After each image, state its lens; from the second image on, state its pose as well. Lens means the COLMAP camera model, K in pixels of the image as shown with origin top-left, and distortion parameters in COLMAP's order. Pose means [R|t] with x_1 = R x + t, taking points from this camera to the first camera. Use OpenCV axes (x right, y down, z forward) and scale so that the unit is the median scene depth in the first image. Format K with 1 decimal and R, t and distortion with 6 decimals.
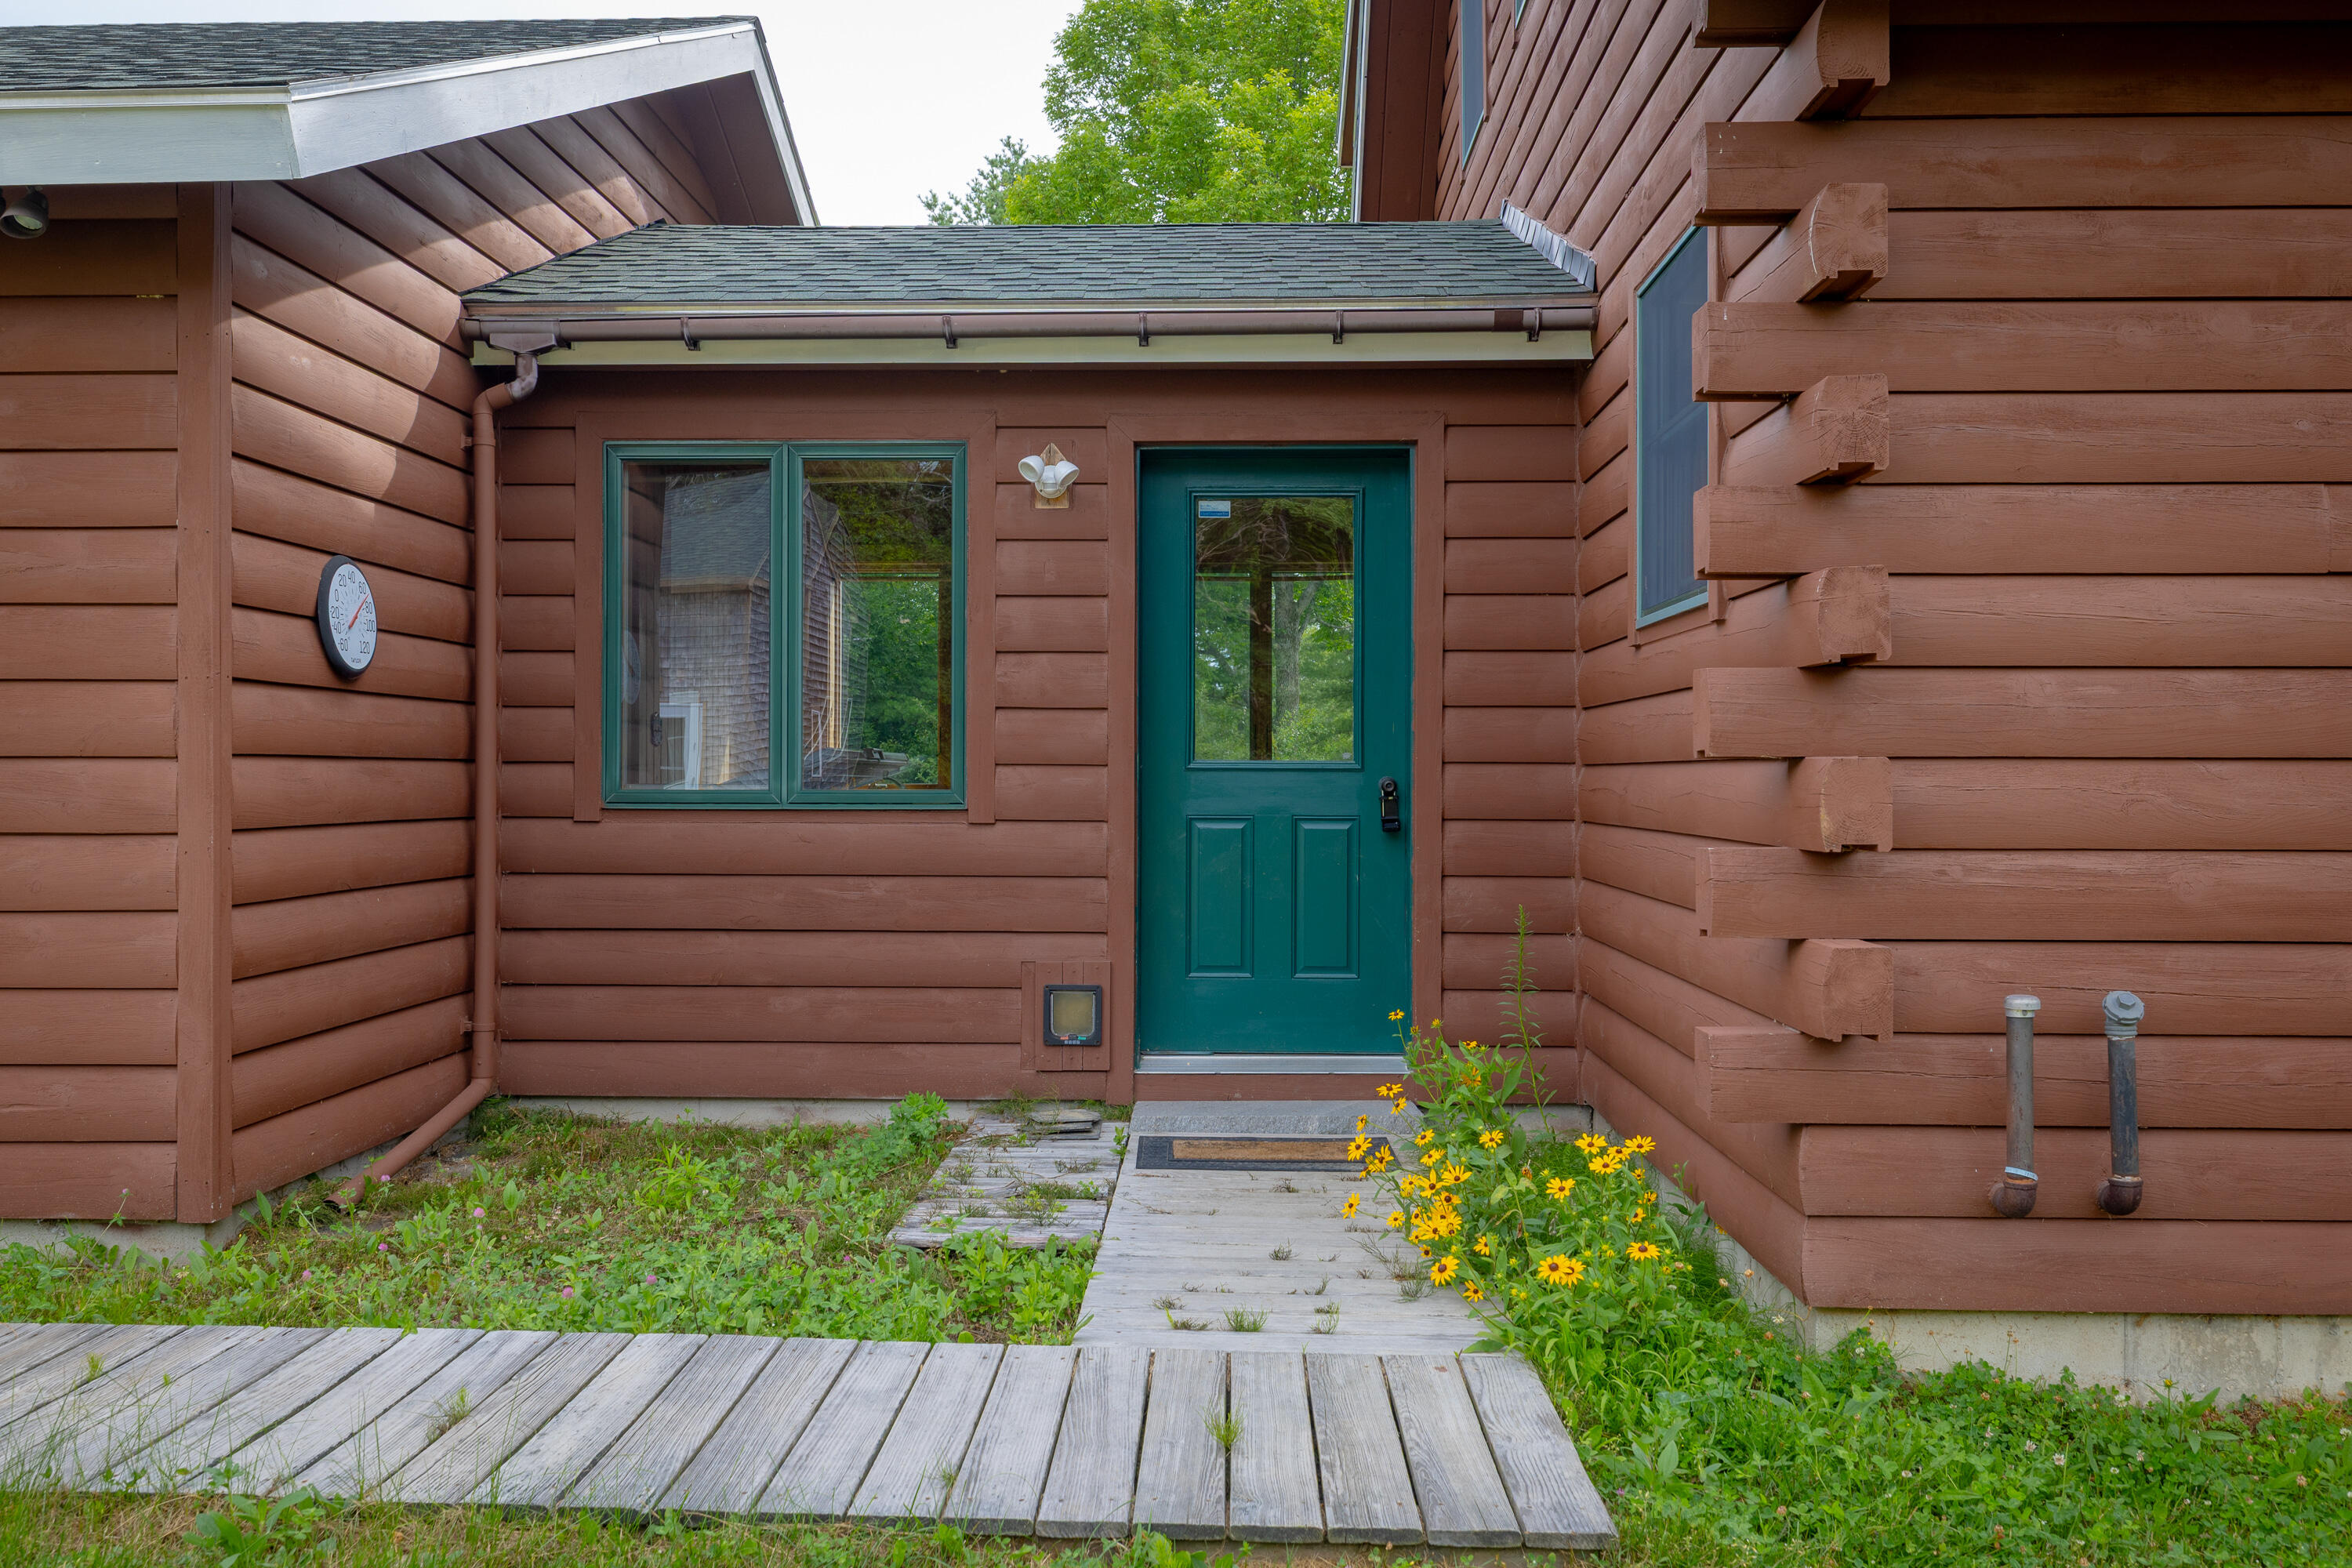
lens RADIAL K [[1957.6, 0, 1175.3], [0, 1957.6, 785.9], [0, 0, 1]] dist [0.001598, -0.000160]
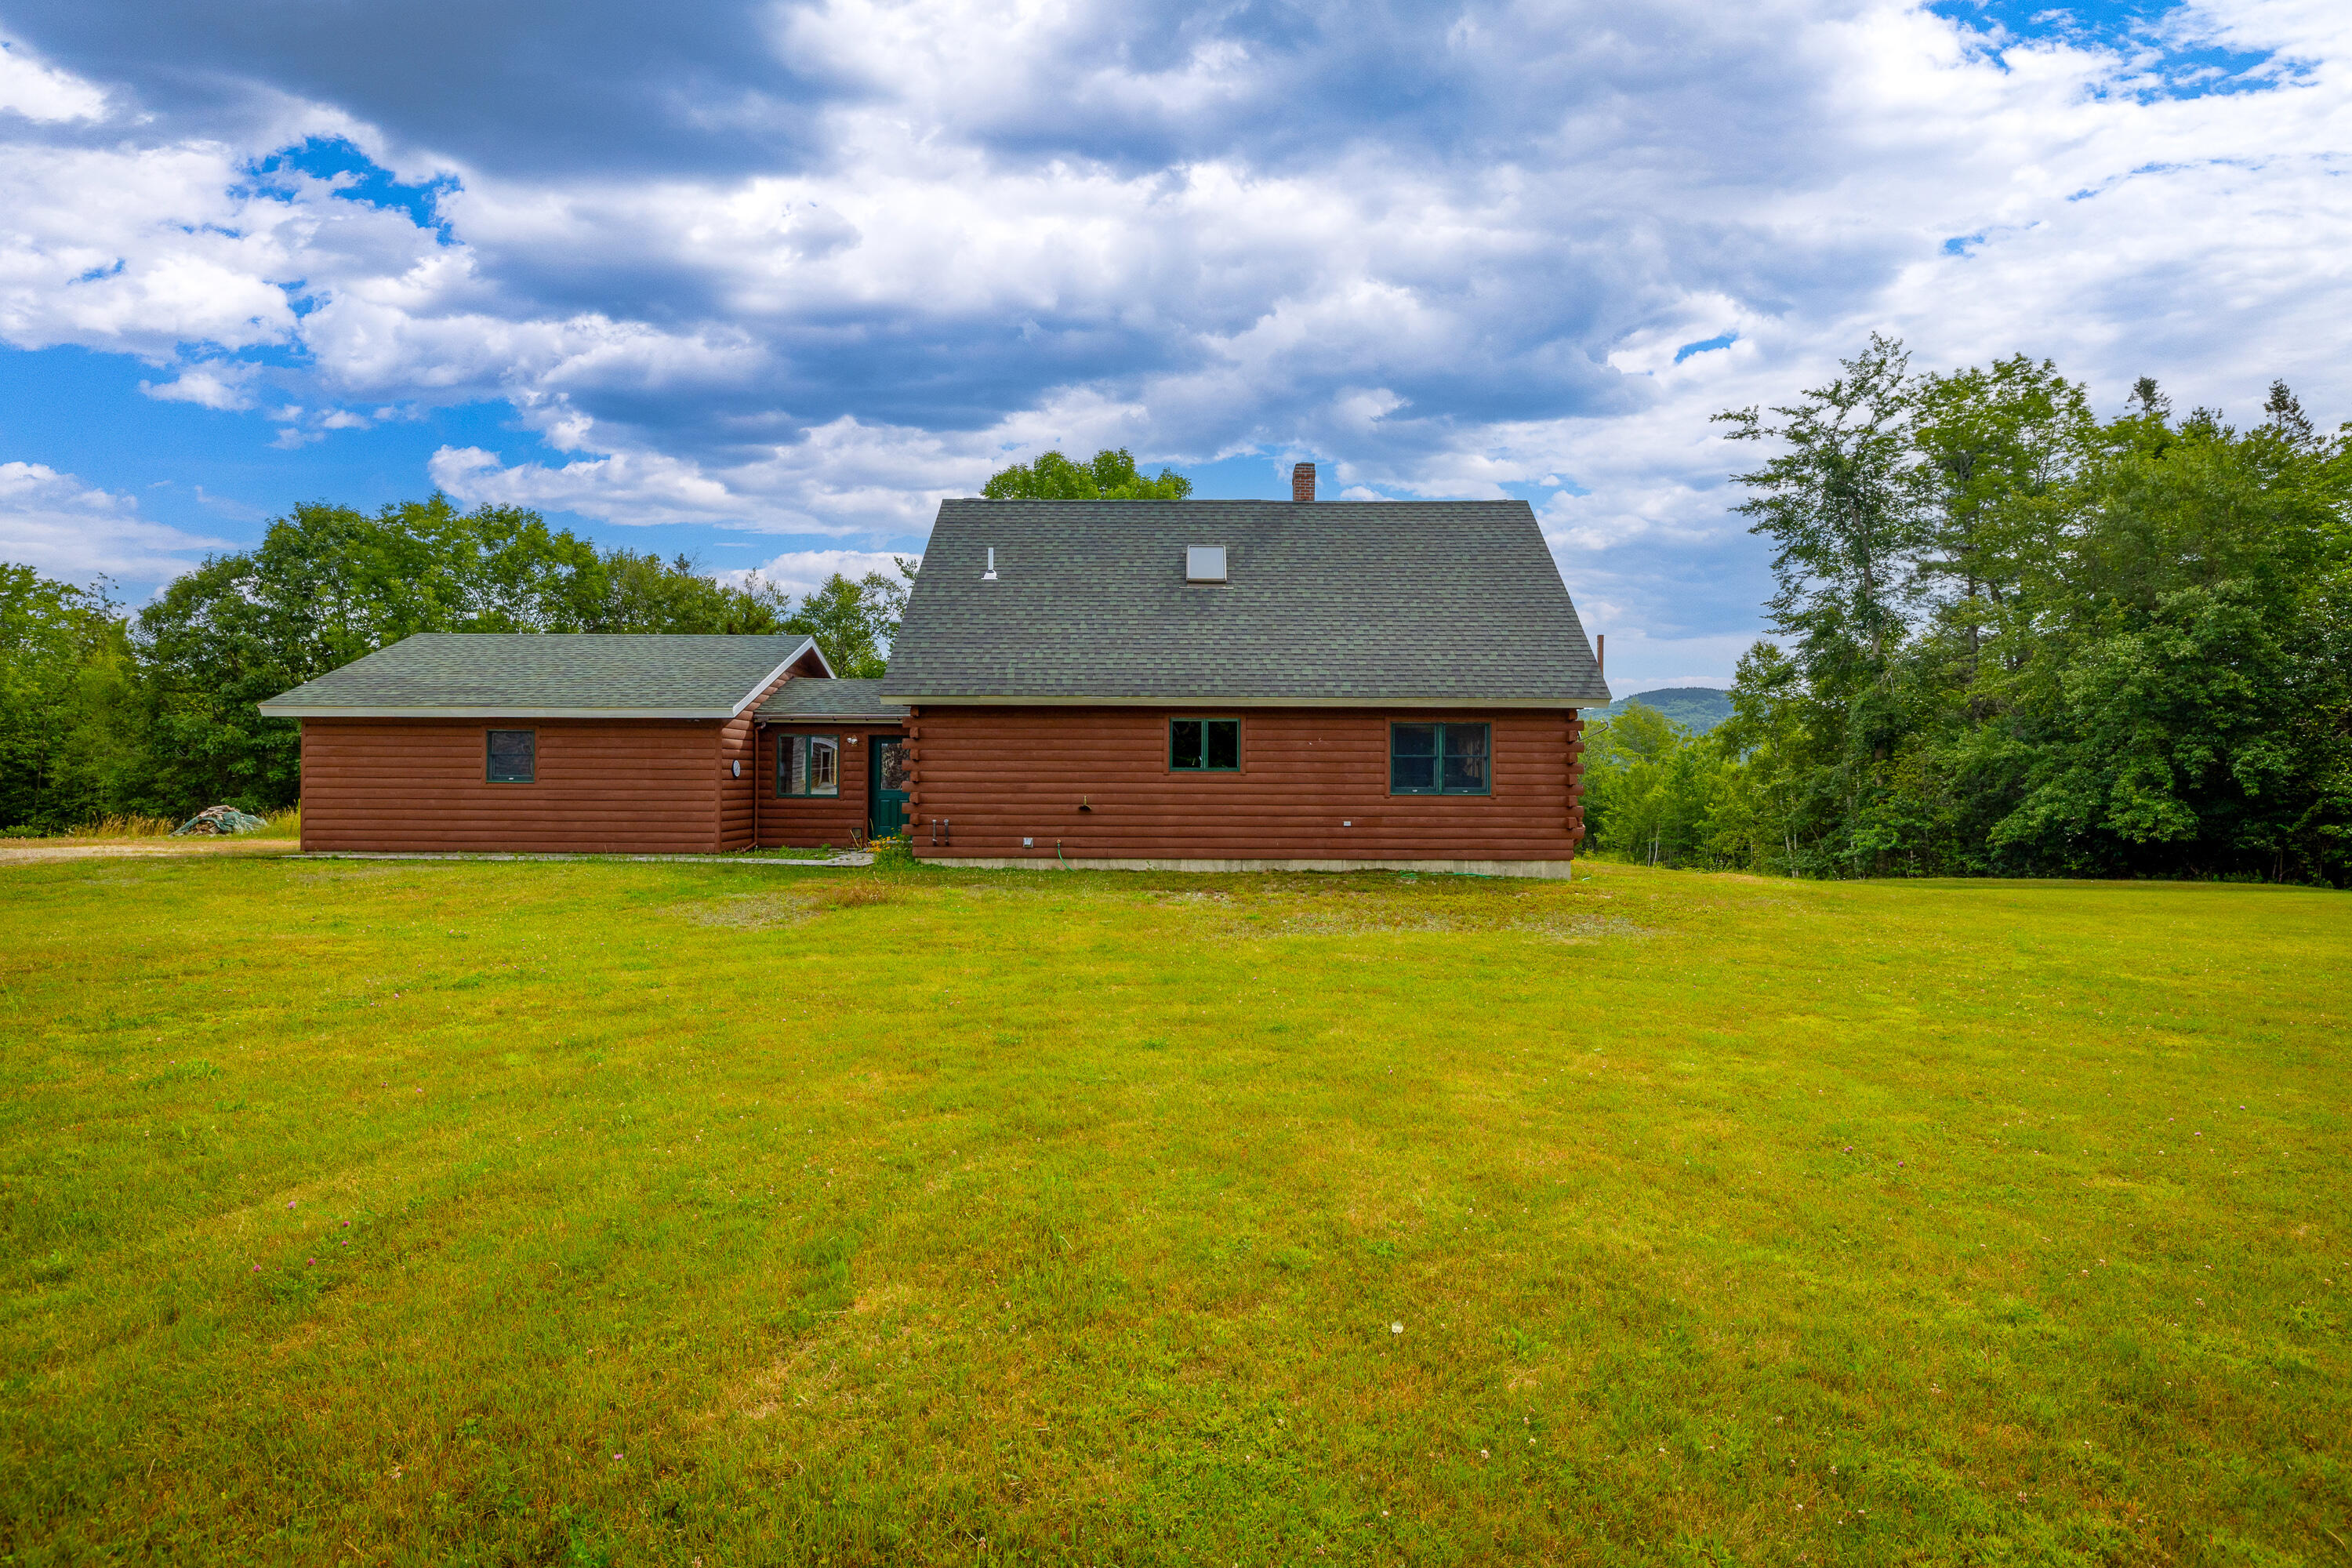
lens RADIAL K [[1120.6, 0, 1175.0], [0, 1120.6, 777.7], [0, 0, 1]] dist [-0.004873, 0.000254]
pose [[0.999812, 0.004312, 0.018890, 0.872587], [-0.004234, 0.999982, -0.004133, -0.038934], [-0.018908, 0.004052, 0.999813, -2.478669]]
